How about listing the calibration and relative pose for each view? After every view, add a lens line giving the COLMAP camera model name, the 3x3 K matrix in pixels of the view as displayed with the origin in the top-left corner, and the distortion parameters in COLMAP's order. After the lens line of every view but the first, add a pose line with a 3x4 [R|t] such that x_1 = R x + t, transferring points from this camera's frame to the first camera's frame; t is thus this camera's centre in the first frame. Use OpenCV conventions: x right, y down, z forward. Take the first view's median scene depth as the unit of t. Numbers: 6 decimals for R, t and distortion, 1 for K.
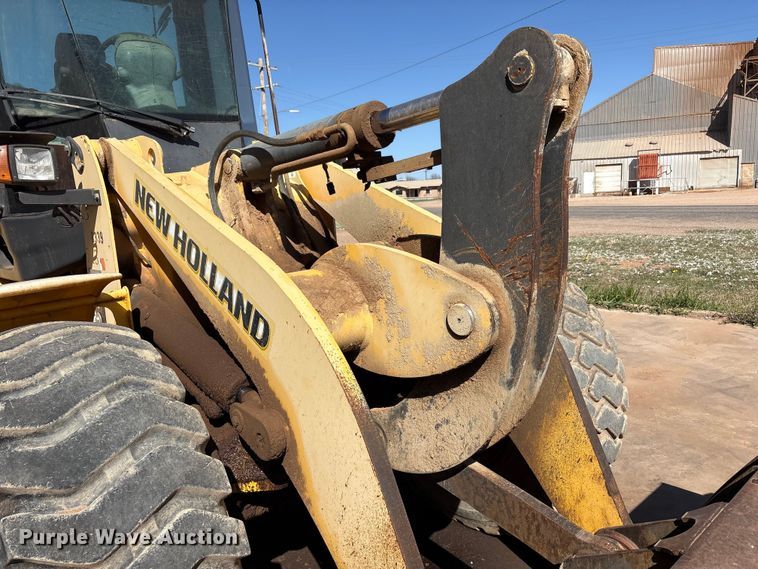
lens RADIAL K [[578.8, 0, 379.0], [0, 578.8, 284.5], [0, 0, 1]] dist [0.042170, -0.047348]
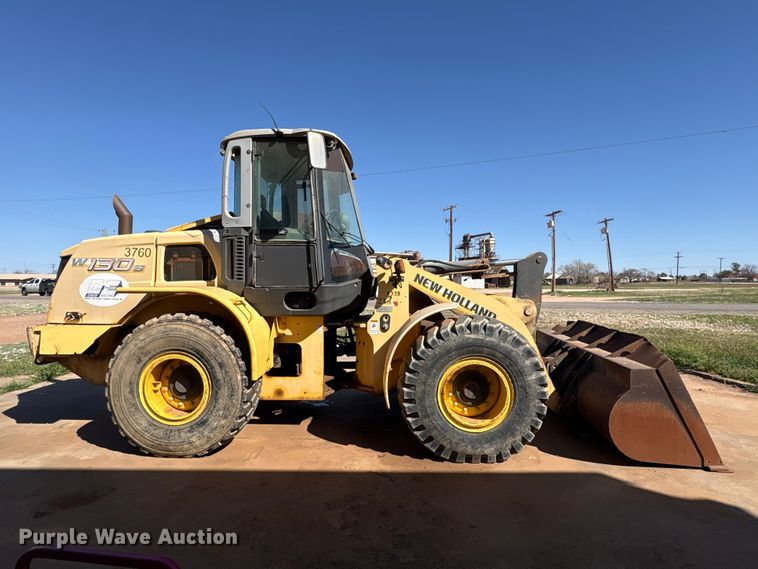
lens RADIAL K [[394.8, 0, 376.1], [0, 394.8, 286.2], [0, 0, 1]] dist [0.003481, -0.000017]
pose [[0.704065, 0.043520, 0.708801, -2.201321], [0.077226, 0.987508, -0.137344, 0.152971], [-0.705924, 0.151437, 0.691909, -0.229502]]
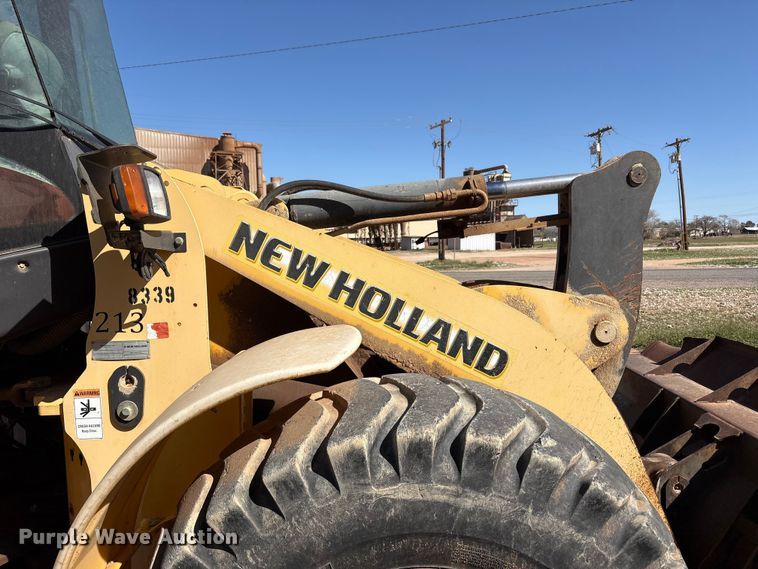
lens RADIAL K [[578.8, 0, 379.0], [0, 578.8, 284.5], [0, 0, 1]] dist [0.042170, -0.047348]
pose [[0.654788, -0.017437, 0.755611, -1.046043], [0.107508, 0.991717, -0.070277, -0.012135], [-0.748127, 0.127251, 0.651239, 0.353283]]
